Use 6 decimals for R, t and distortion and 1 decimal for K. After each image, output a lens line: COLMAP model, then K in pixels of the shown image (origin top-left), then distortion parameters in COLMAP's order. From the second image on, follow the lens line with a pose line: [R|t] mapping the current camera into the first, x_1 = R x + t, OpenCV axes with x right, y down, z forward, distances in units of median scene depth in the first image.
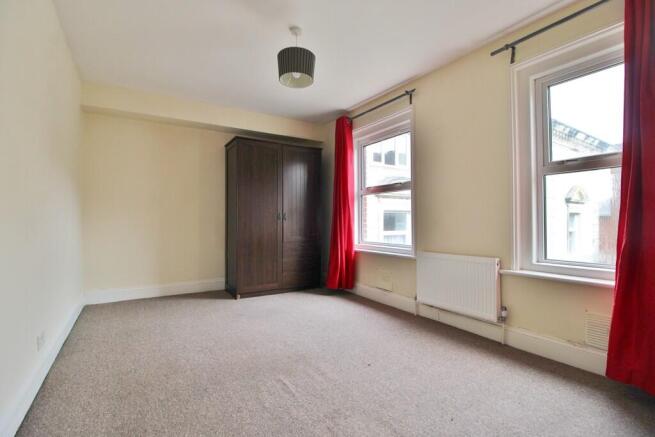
lens RADIAL K [[306.2, 0, 324.4], [0, 306.2, 218.0], [0, 0, 1]] dist [-0.001256, -0.000298]
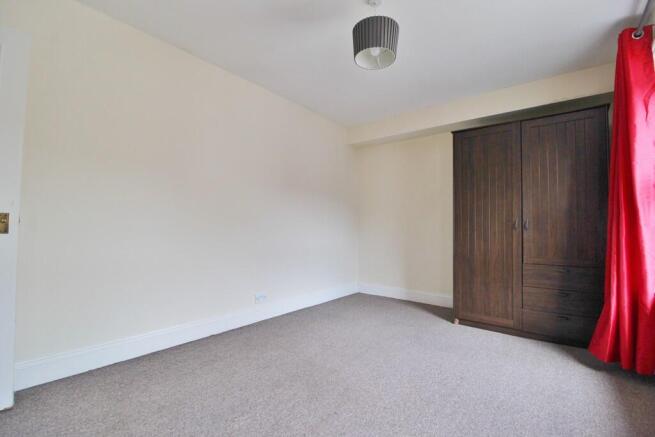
lens RADIAL K [[306.2, 0, 324.4], [0, 306.2, 218.0], [0, 0, 1]] dist [-0.001256, -0.000298]
pose [[0.315615, -0.025723, -0.948539, 0.419735], [-0.006870, 0.999544, -0.029393, 0.003009], [0.948863, 0.015794, 0.315294, 0.406104]]
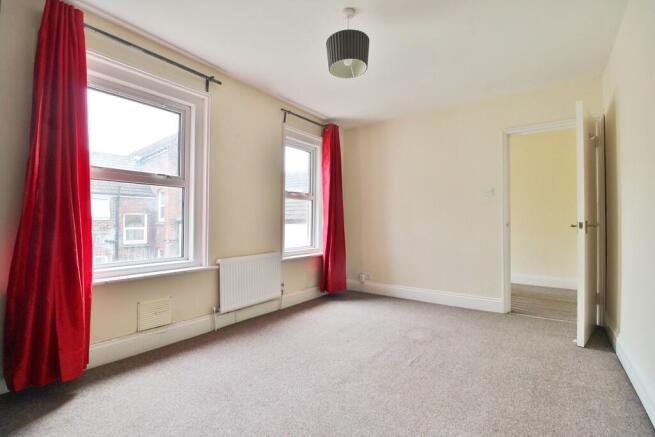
lens RADIAL K [[306.2, 0, 324.4], [0, 306.2, 218.0], [0, 0, 1]] dist [-0.001256, -0.000298]
pose [[-0.370027, 0.015021, 0.928900, -0.580598], [-0.011503, 0.999719, -0.020748, 0.000536], [-0.928950, -0.018362, -0.369750, 0.911303]]
